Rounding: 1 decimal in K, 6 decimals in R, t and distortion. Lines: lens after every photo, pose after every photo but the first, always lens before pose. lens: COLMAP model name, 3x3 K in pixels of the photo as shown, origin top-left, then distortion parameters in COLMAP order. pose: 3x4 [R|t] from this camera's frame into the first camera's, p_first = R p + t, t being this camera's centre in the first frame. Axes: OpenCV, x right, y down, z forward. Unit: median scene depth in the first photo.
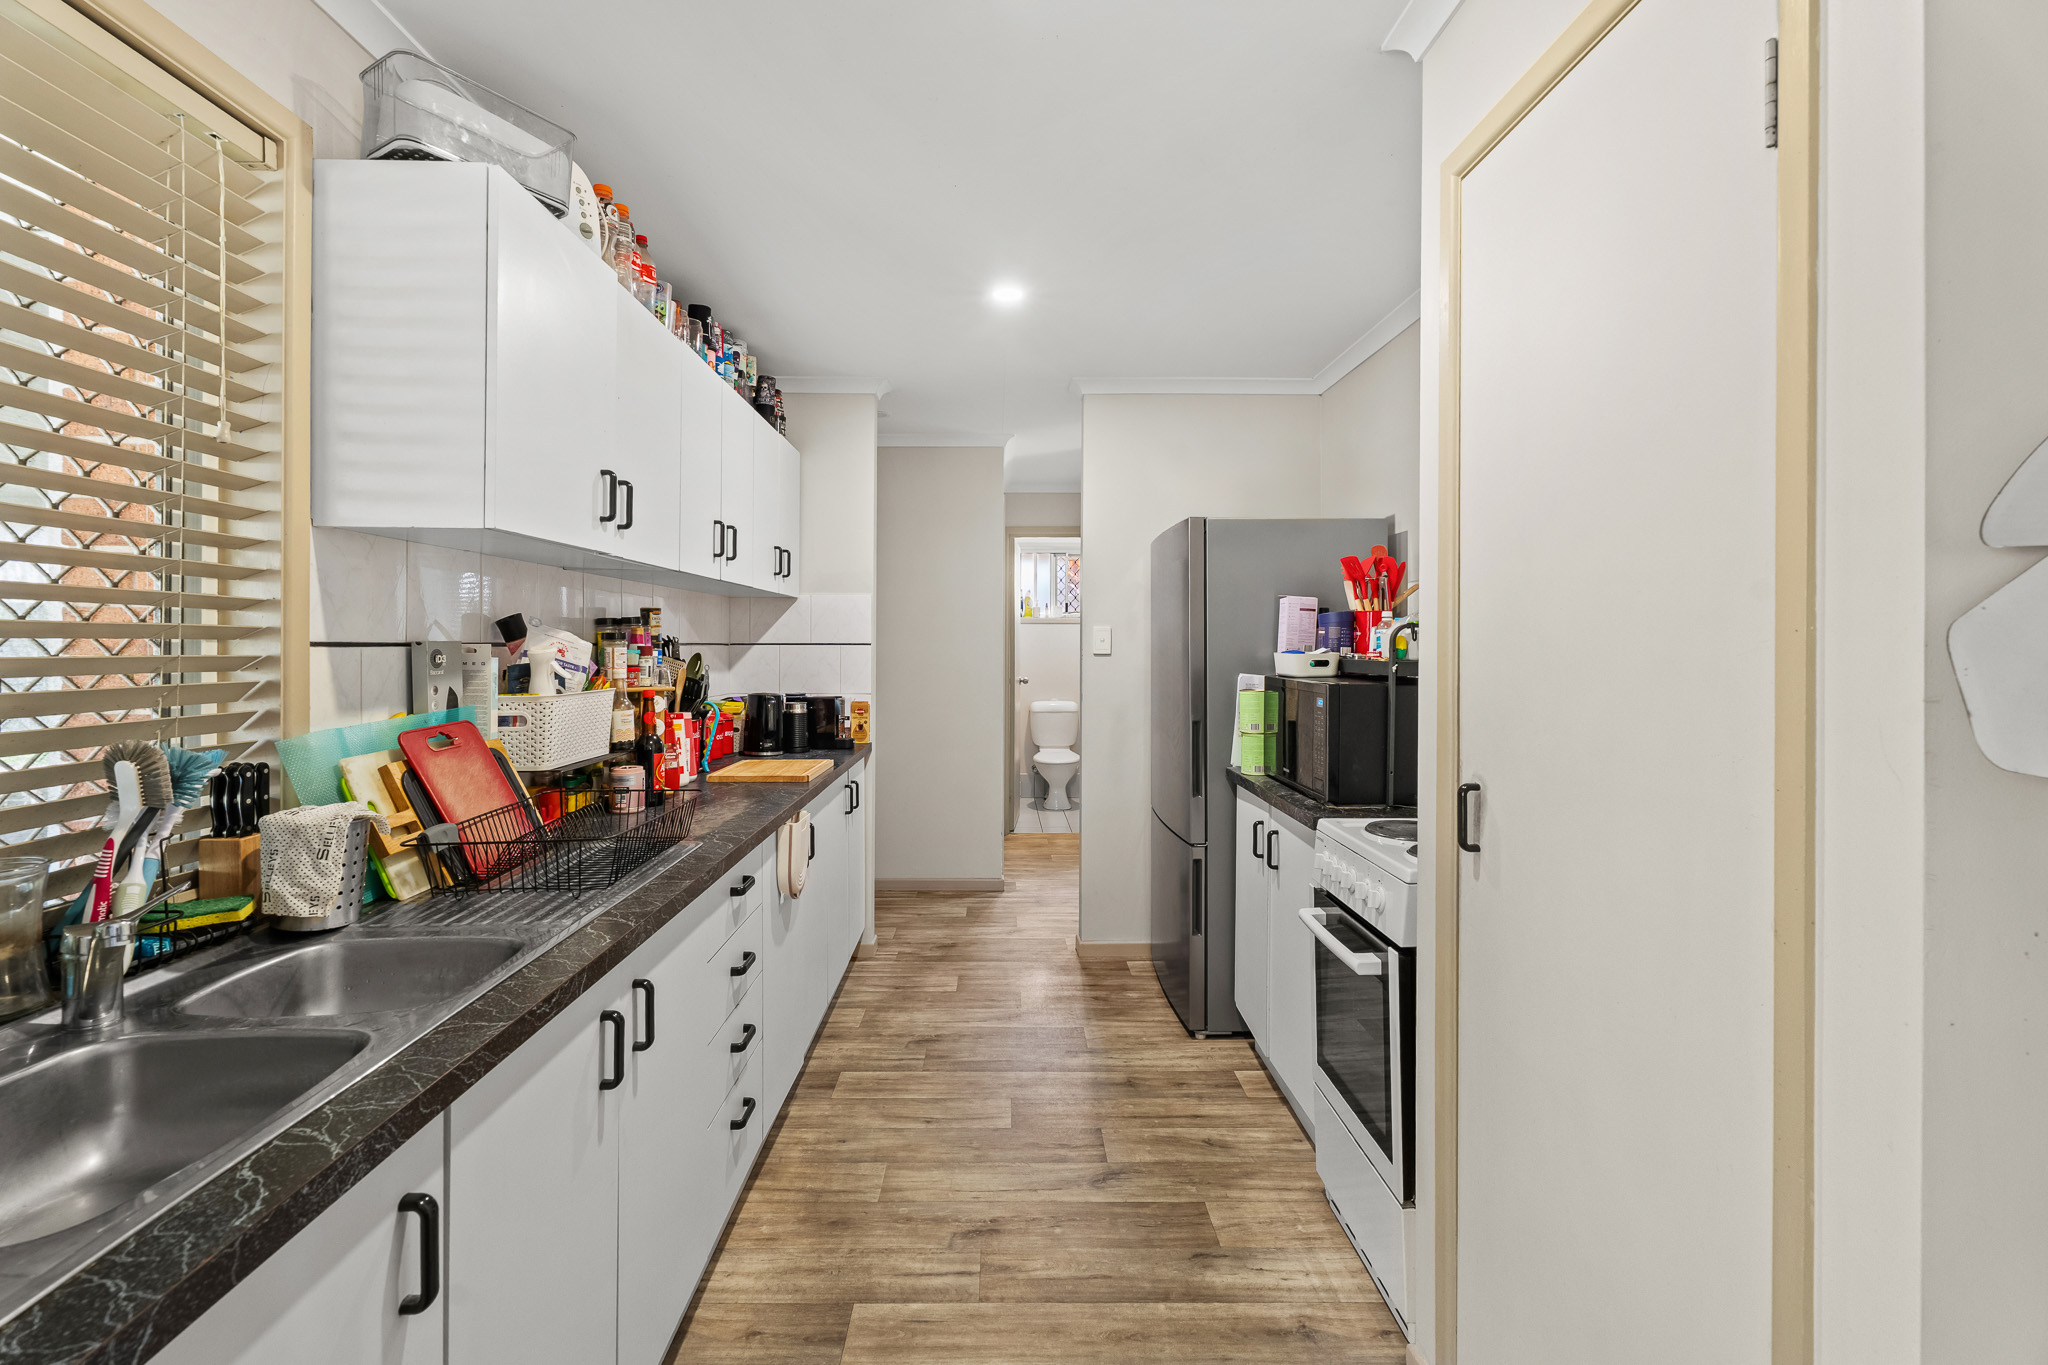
lens RADIAL K [[927.2, 0, 1020.6], [0, 927.2, 661.6], [0, 0, 1]] dist [-0.000133, -0.000018]
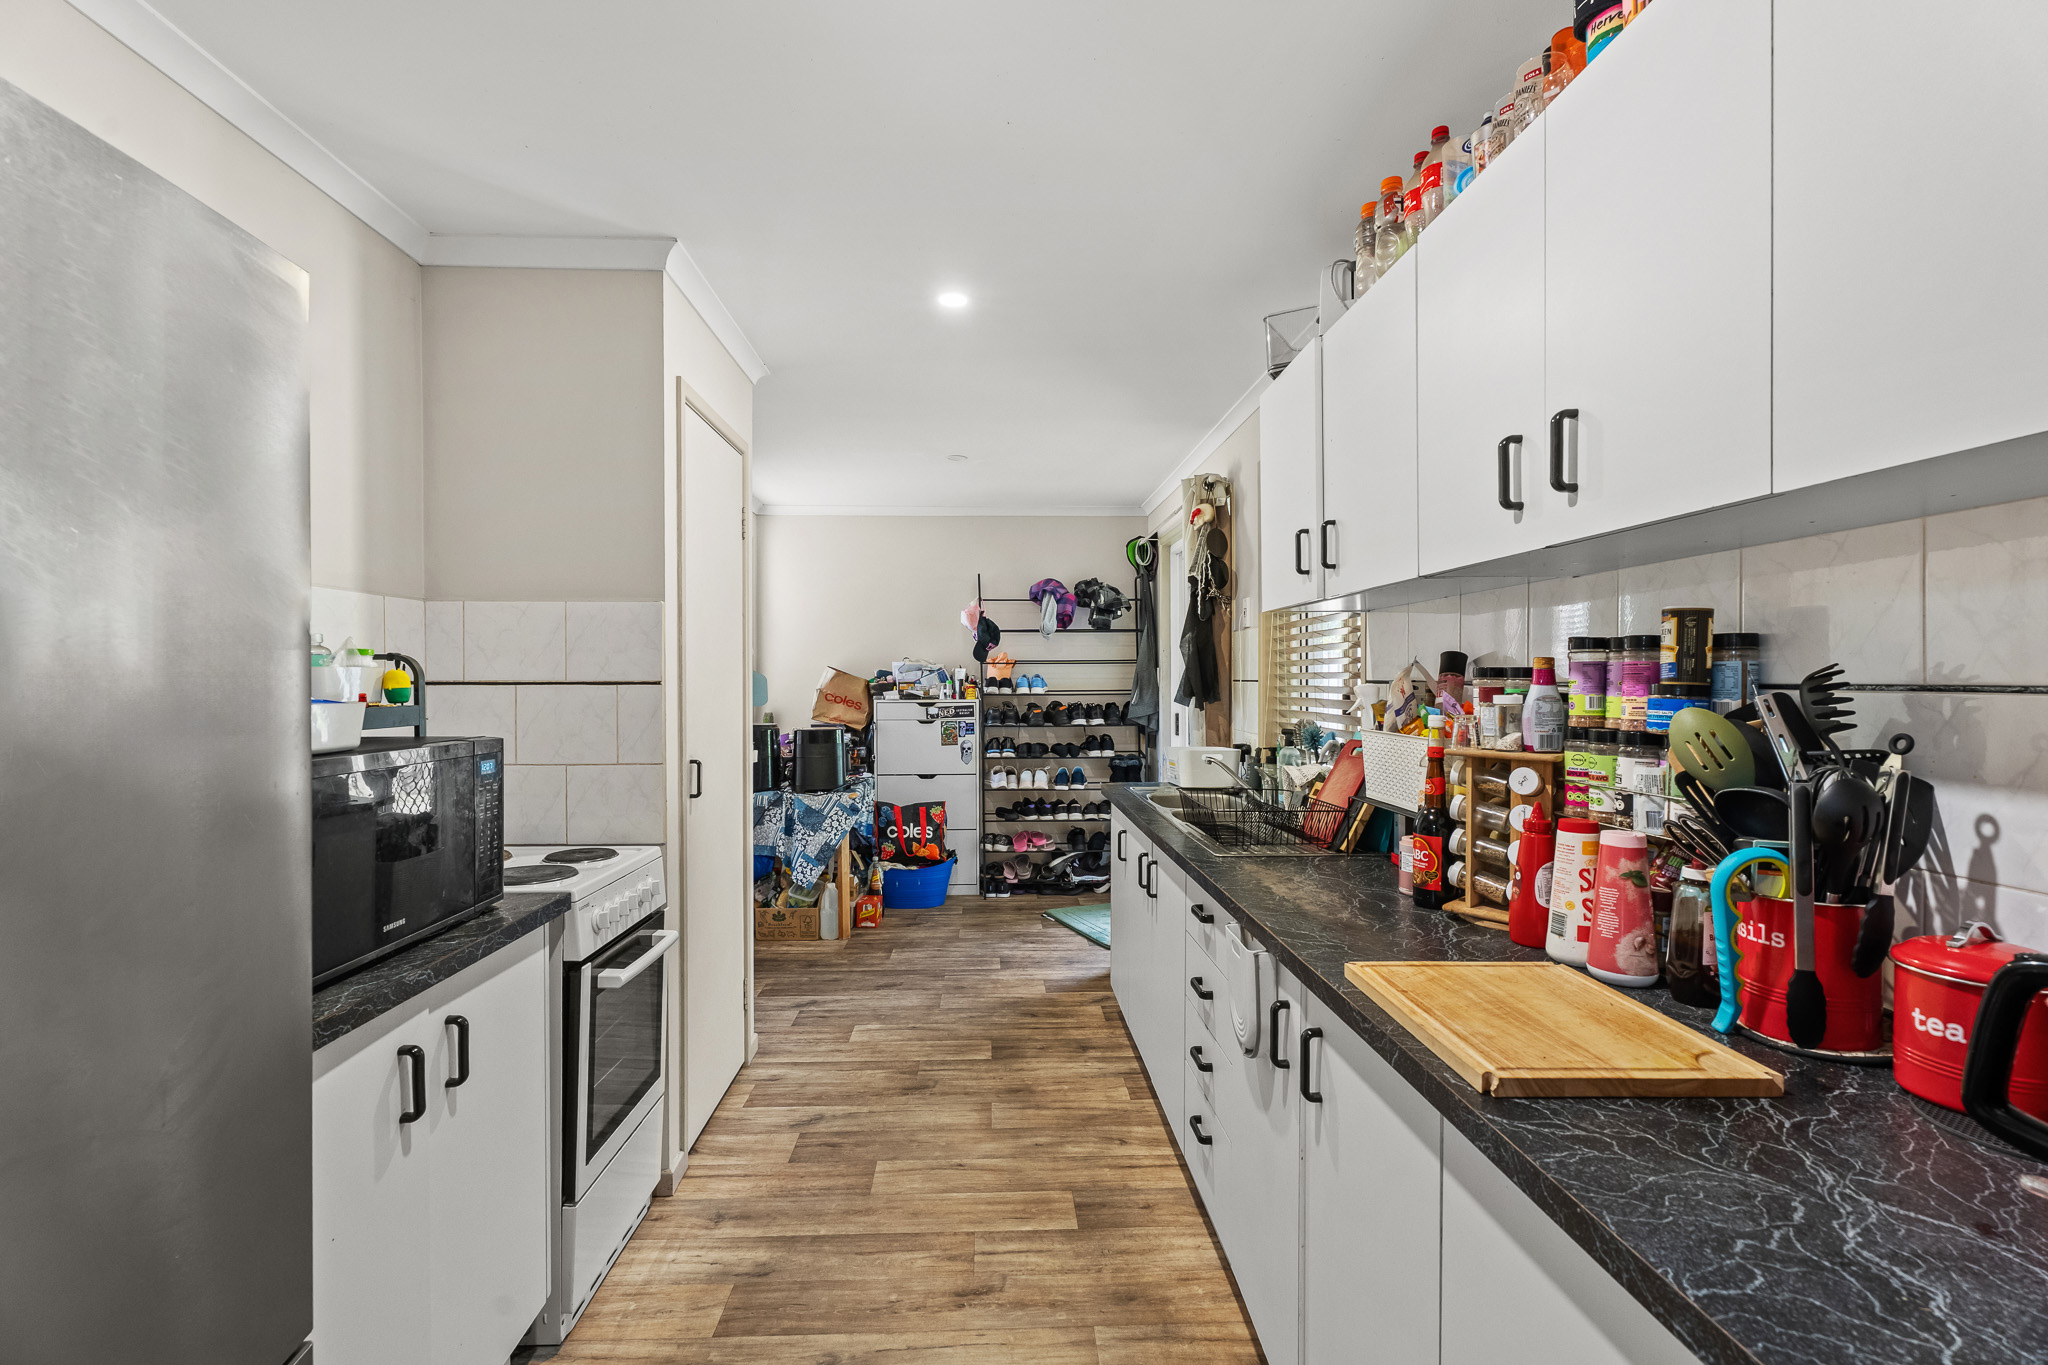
lens RADIAL K [[927.2, 0, 1020.8], [0, 927.2, 675.2], [0, 0, 1]] dist [-0.000133, -0.000018]
pose [[-0.999779, -0.003133, -0.020795, -0.072600], [-0.003400, 0.999912, 0.012820, -0.040942], [0.020753, 0.012888, -0.999702, 2.049209]]
